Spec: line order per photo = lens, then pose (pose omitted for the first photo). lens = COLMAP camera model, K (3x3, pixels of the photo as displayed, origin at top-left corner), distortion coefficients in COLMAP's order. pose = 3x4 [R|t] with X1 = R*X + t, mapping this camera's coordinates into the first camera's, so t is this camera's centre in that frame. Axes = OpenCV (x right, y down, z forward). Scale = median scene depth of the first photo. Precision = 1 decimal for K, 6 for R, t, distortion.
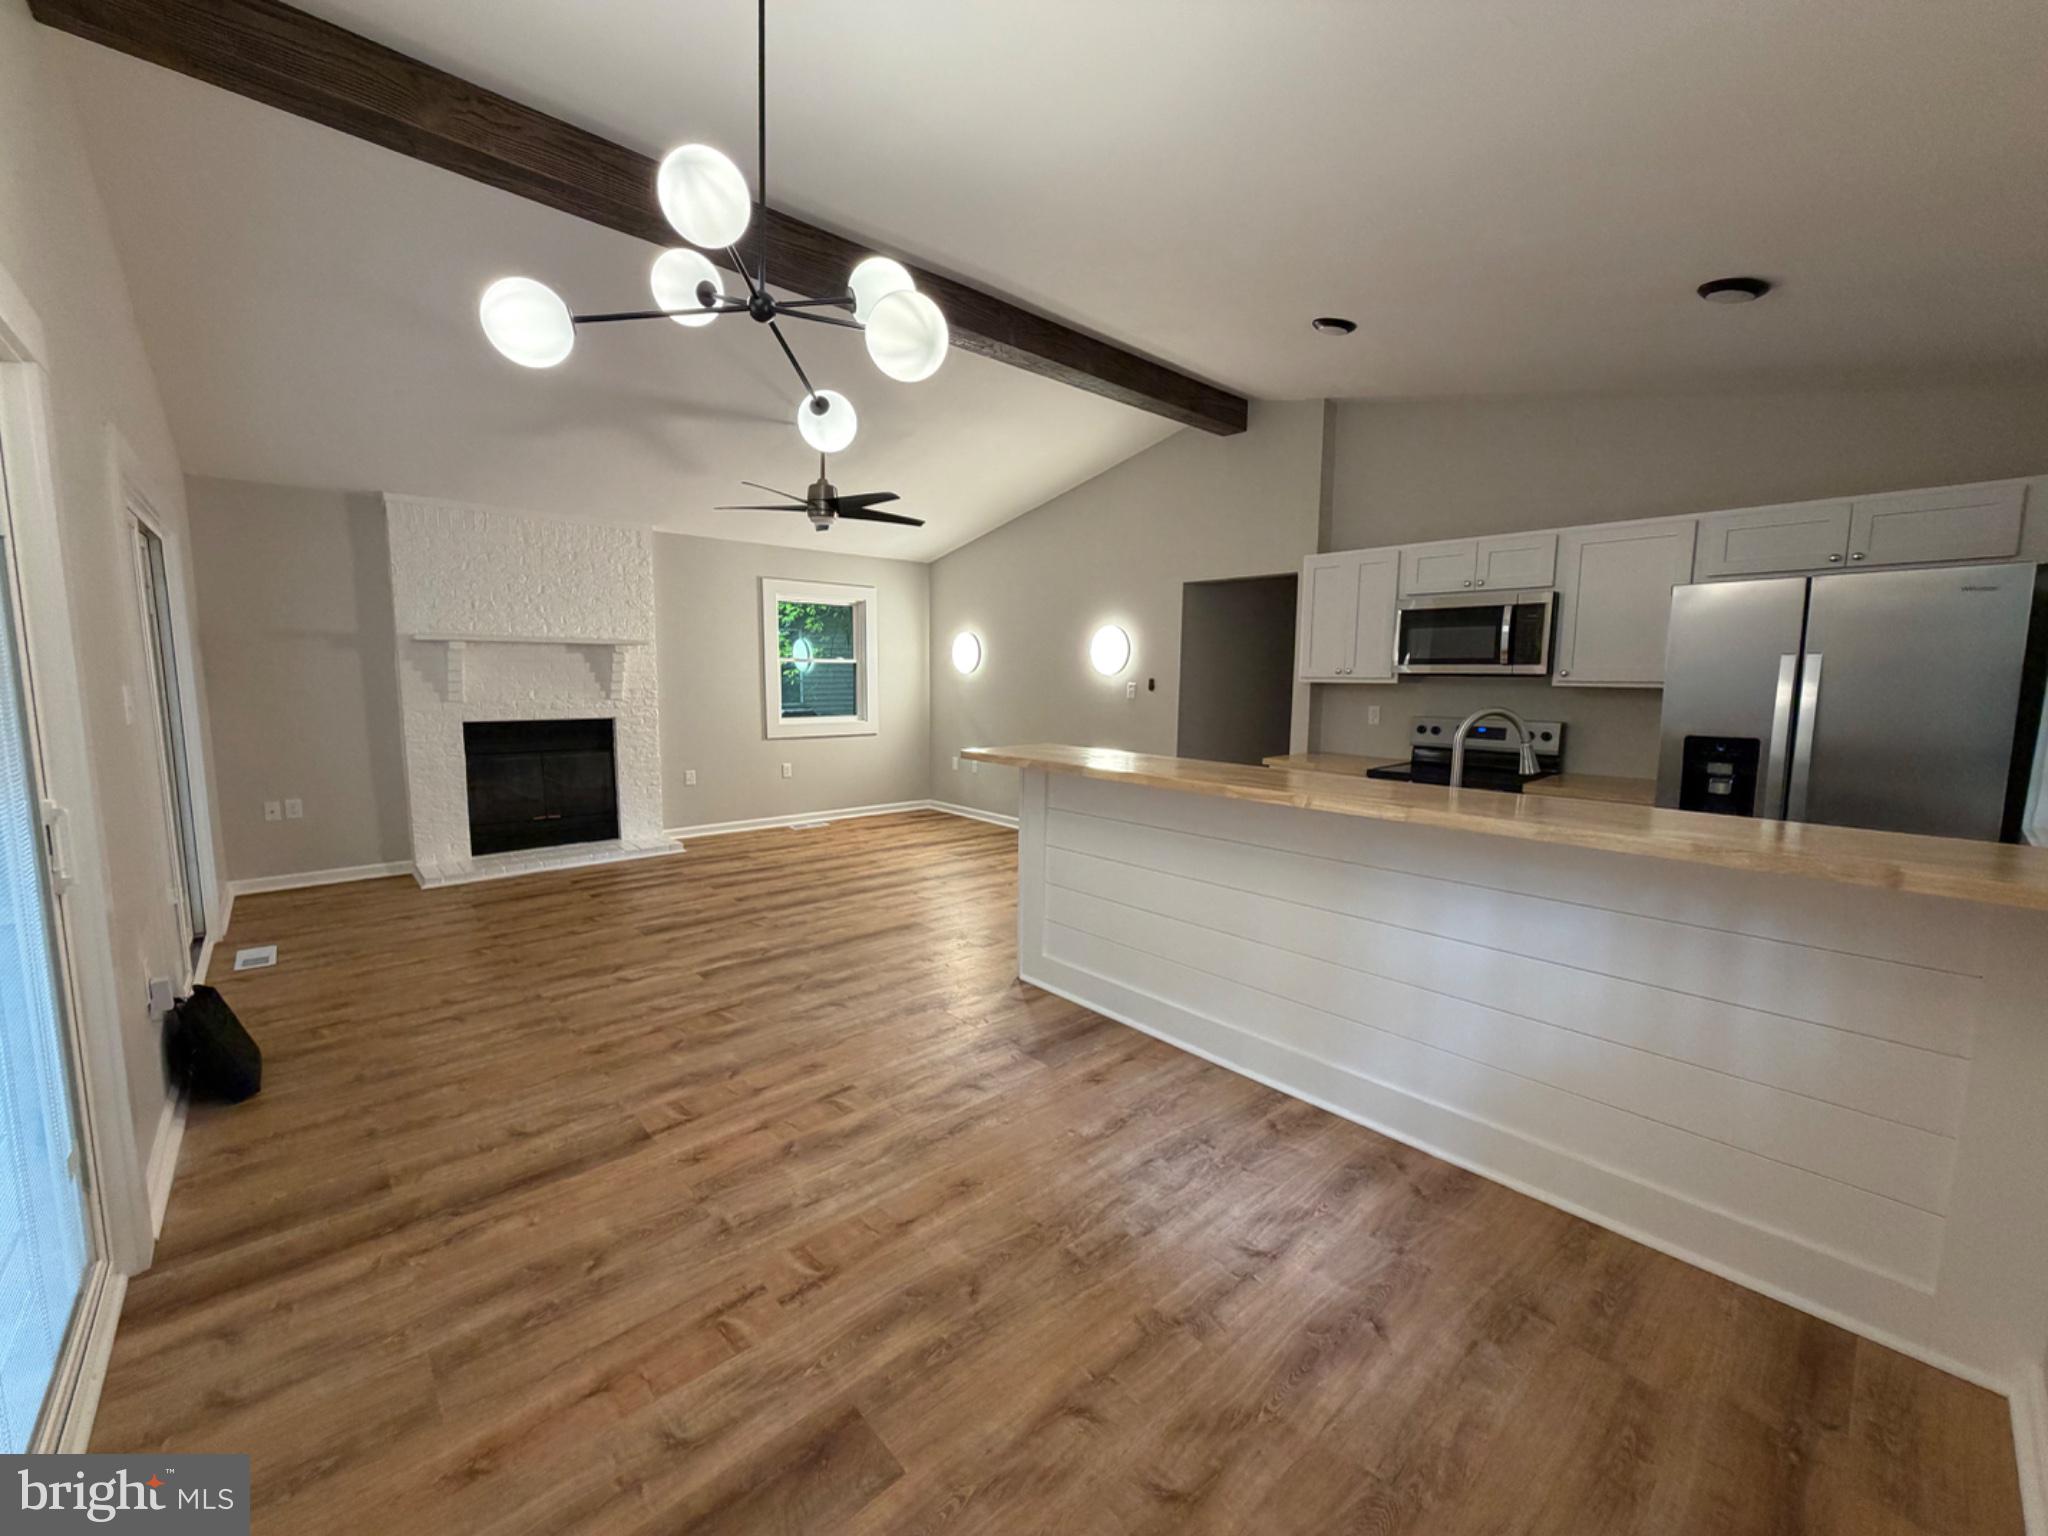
lens RADIAL K [[809.6, 0, 1024.0], [0, 809.6, 768.0], [0, 0, 1]] dist [0.000499, 0.000137]
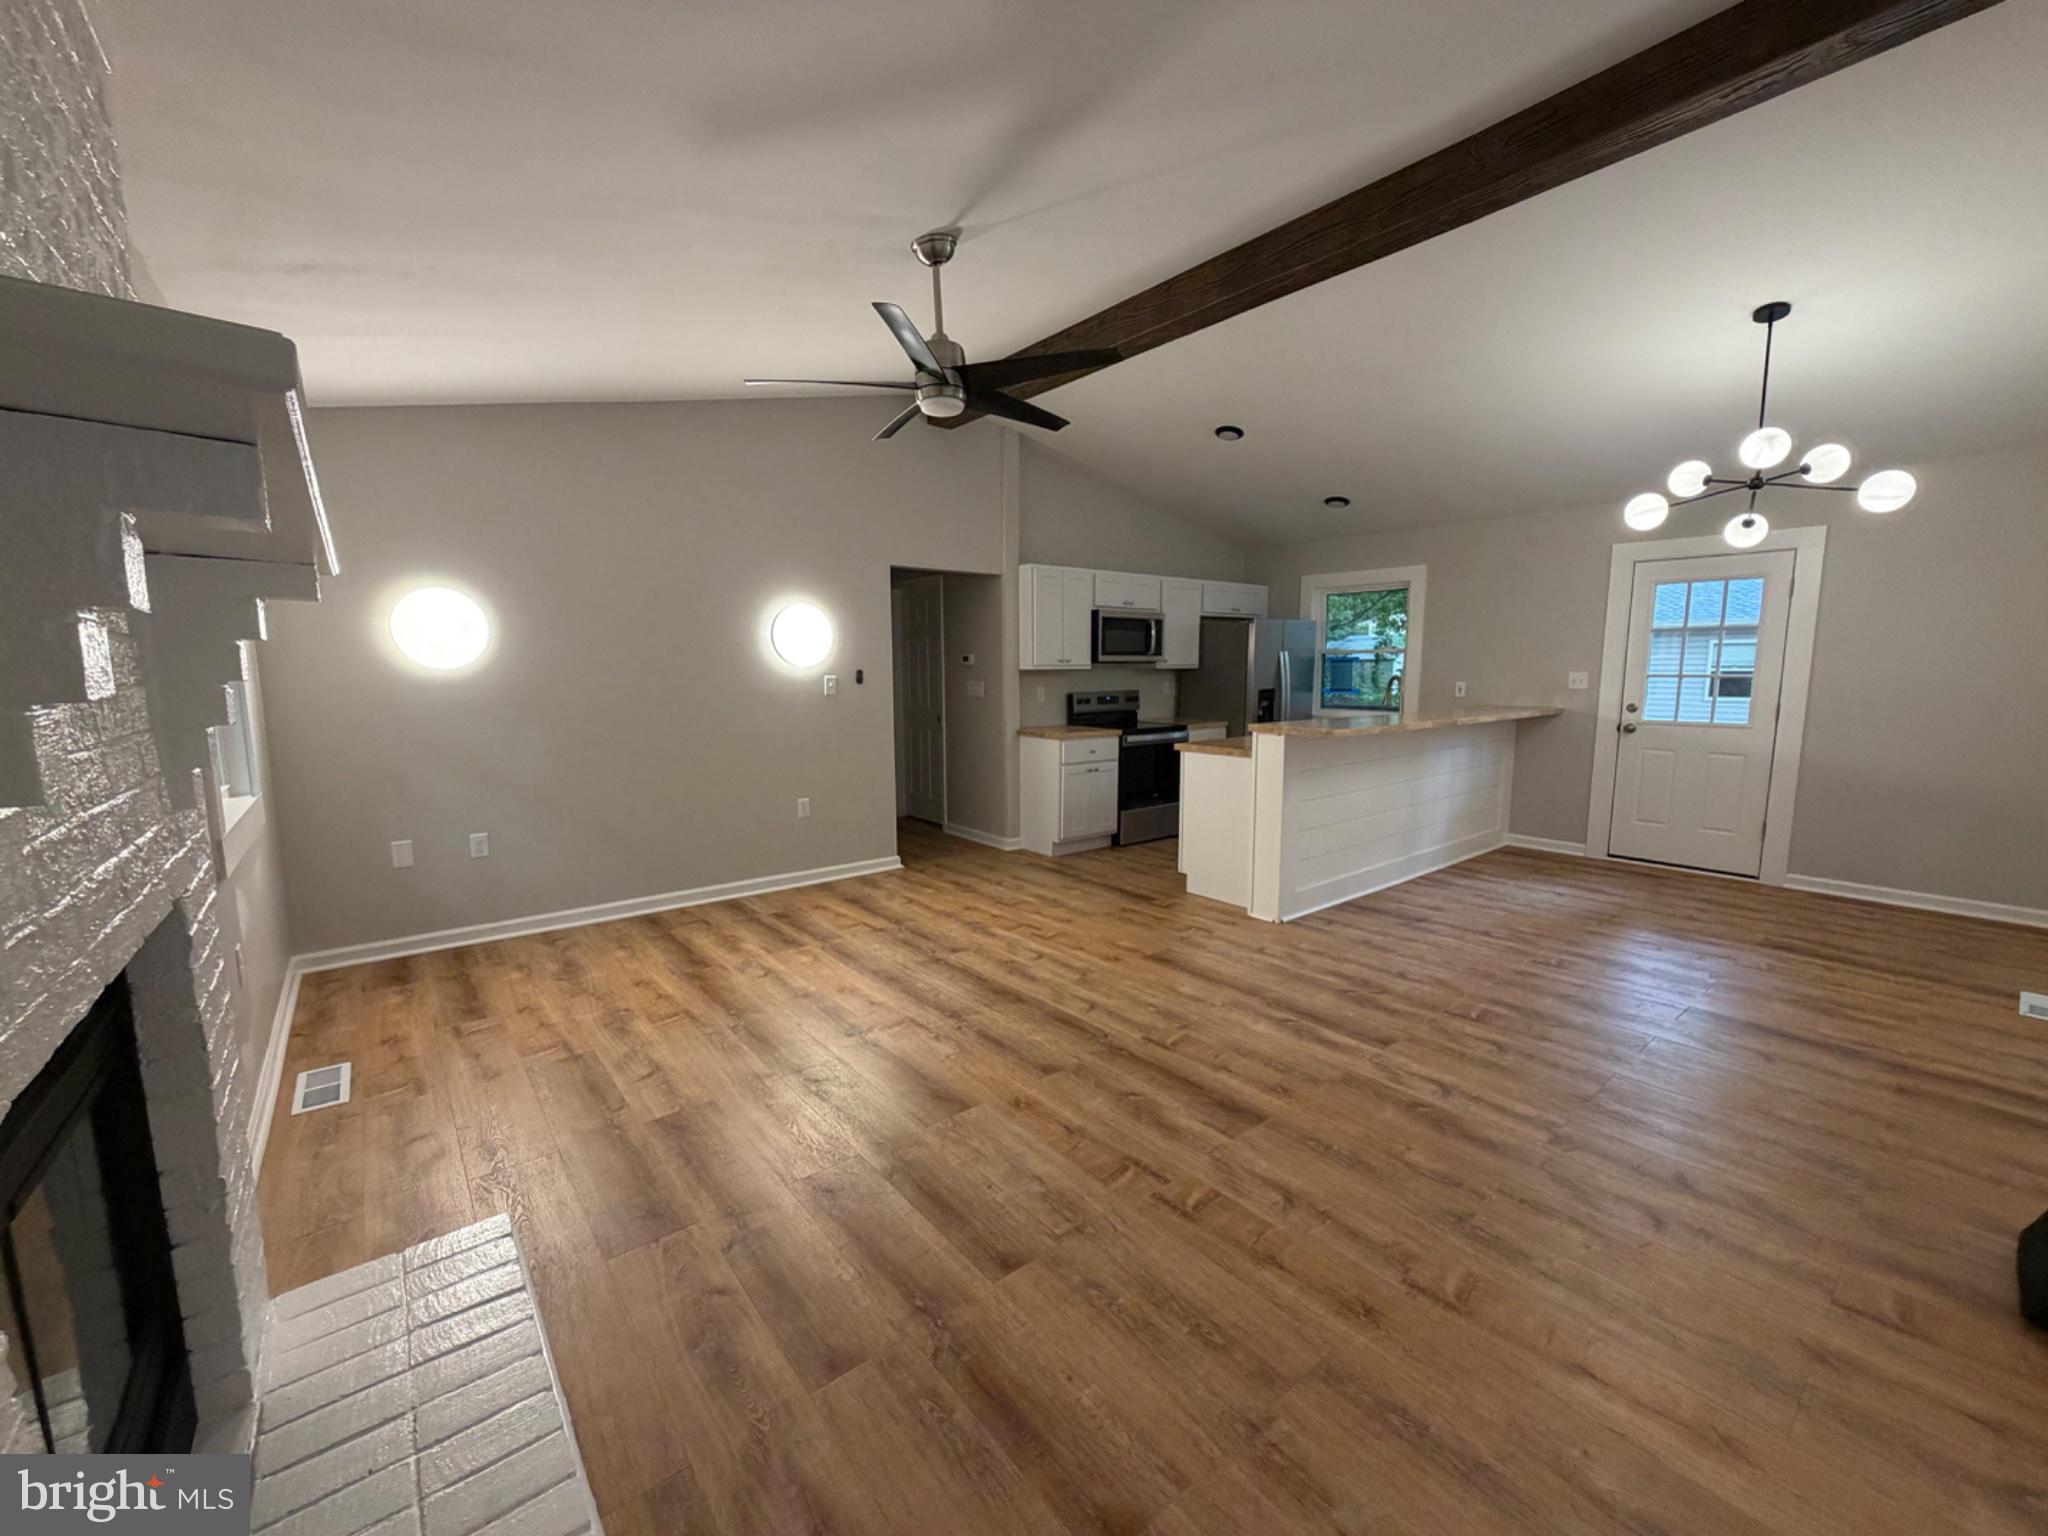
lens RADIAL K [[816.7, 0, 1024.0], [0, 816.7, 768.0], [0, 0, 1]] dist [0.000502, -0.000308]
pose [[0.060822, -0.135280, 0.988939, -1.138240], [0.122070, 0.984344, 0.127144, -0.153730], [-0.990656, 0.112986, 0.076383, 1.216959]]
